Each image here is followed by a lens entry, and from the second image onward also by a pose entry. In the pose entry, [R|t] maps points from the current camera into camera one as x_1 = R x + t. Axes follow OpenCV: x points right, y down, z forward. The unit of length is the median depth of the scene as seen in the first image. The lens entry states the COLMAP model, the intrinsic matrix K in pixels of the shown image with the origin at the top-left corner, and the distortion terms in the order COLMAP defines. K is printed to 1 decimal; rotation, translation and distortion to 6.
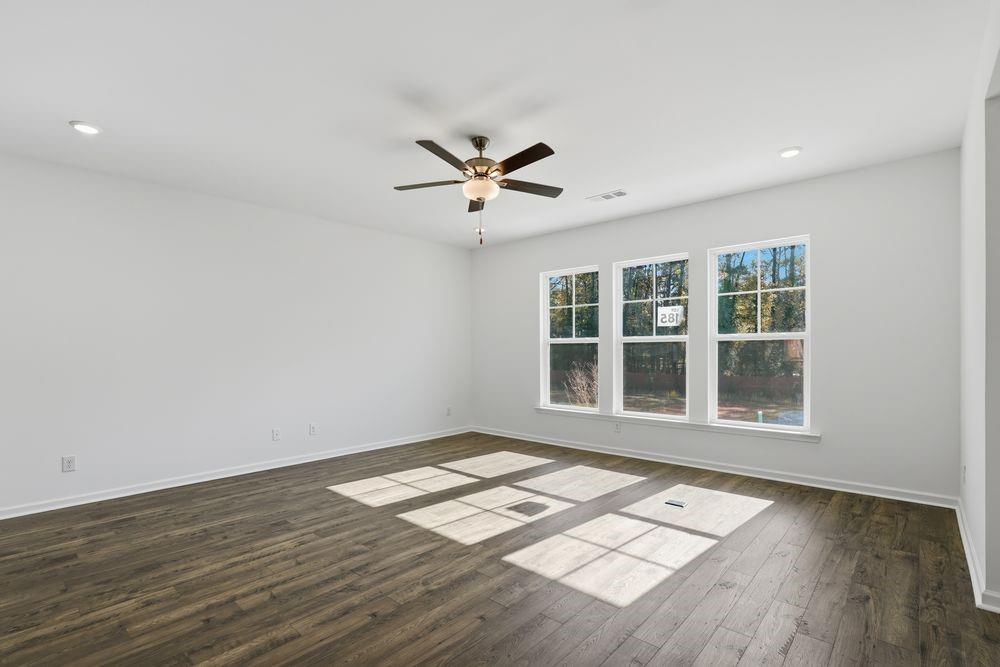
lens RADIAL K [[462.8, 0, 501.3], [0, 462.8, 349.3], [0, 0, 1]] dist [-0.001214, -0.000017]
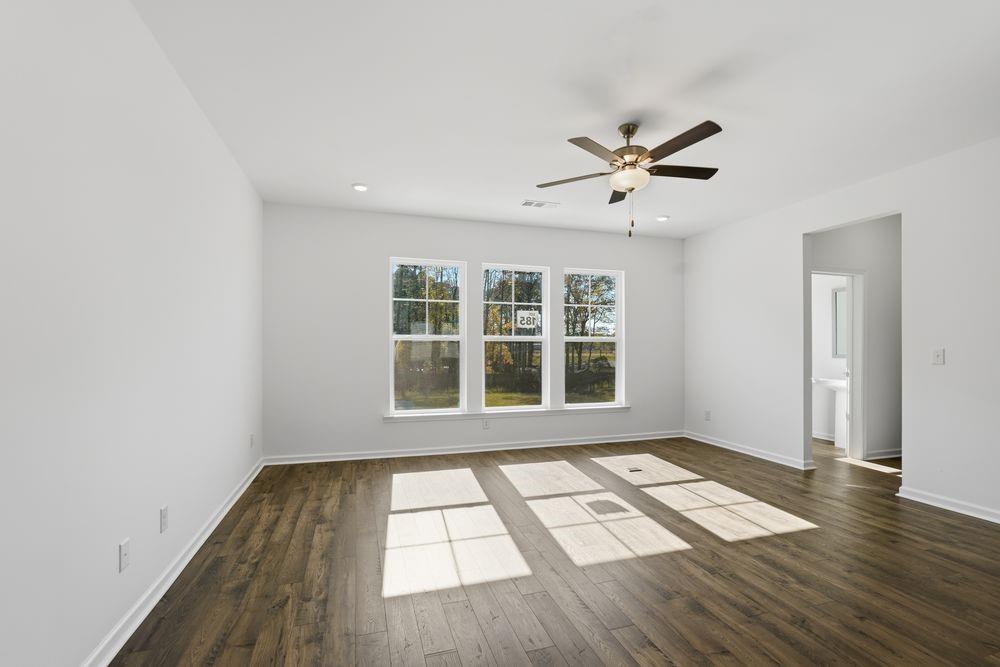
lens RADIAL K [[448.5, 0, 500.1], [0, 448.5, 339.8], [0, 0, 1]] dist [-0.018468, 0.008714]
pose [[0.505110, 0.021733, 0.862781, -0.831598], [-0.006811, 0.999752, -0.021196, 0.004347], [-0.863028, 0.004829, 0.505133, 0.657791]]
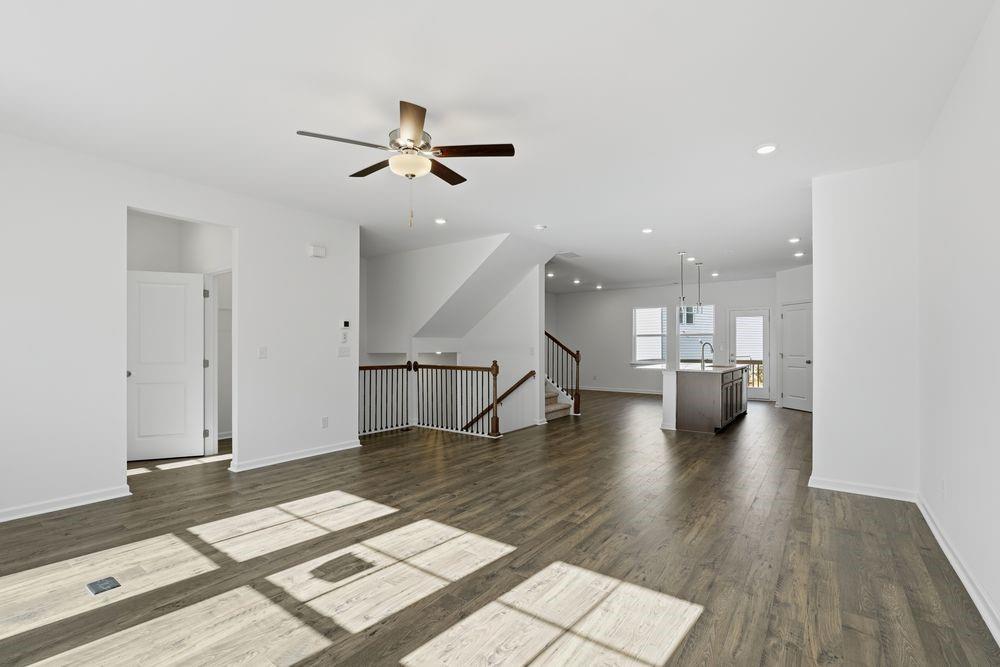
lens RADIAL K [[448.5, 0, 500.1], [0, 448.5, 339.8], [0, 0, 1]] dist [-0.018468, 0.008714]
pose [[-0.994827, 0.003745, -0.101511, -0.106787], [0.005232, 0.999883, -0.014388, 0.000986], [0.101446, -0.014845, -0.994730, 1.597360]]
